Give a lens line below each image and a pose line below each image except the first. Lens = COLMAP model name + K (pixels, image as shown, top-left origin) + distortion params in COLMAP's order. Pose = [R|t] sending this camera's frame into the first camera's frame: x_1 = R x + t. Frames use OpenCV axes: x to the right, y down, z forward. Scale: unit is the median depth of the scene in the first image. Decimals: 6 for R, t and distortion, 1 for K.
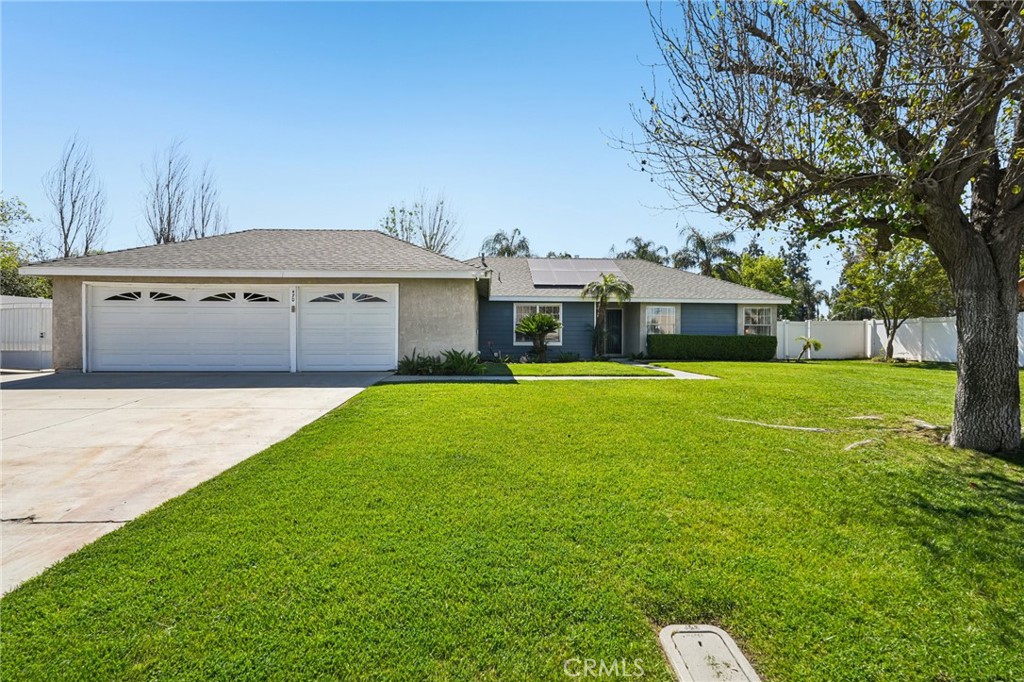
lens RADIAL K [[449.8, 0, 514.0], [0, 449.8, 342.3], [0, 0, 1]] dist [-0.015527, 0.008081]
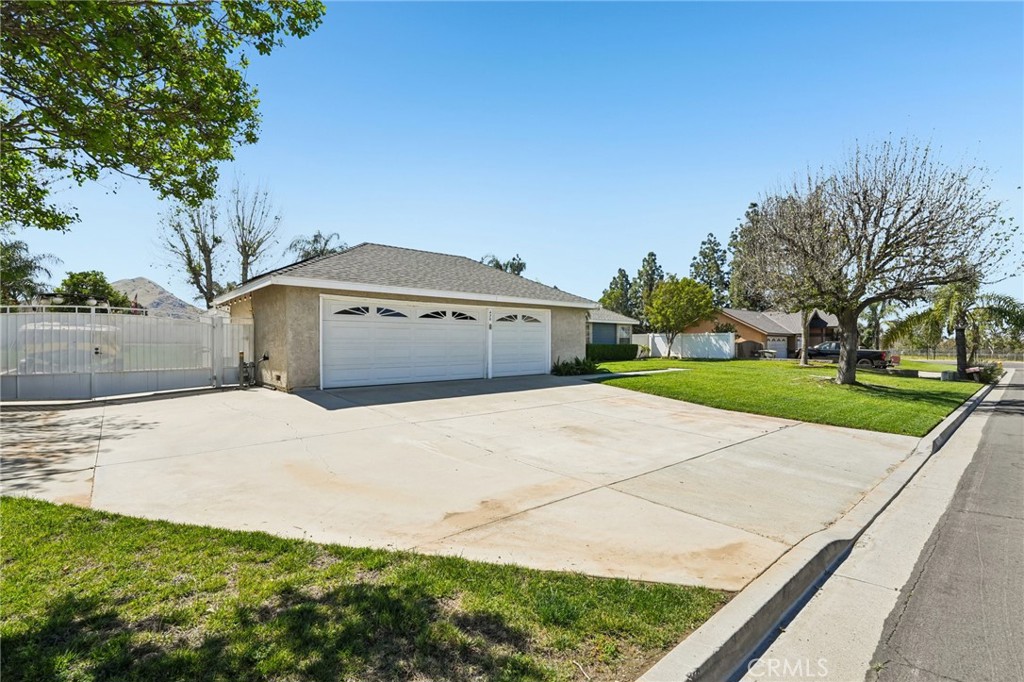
lens RADIAL K [[449.8, 0, 514.0], [0, 449.8, 342.3], [0, 0, 1]] dist [-0.015527, 0.008081]
pose [[0.782735, -0.003521, 0.622346, -1.196021], [0.008093, 0.999957, -0.004522, -0.025144], [-0.622303, 0.008576, 0.782729, -0.001898]]
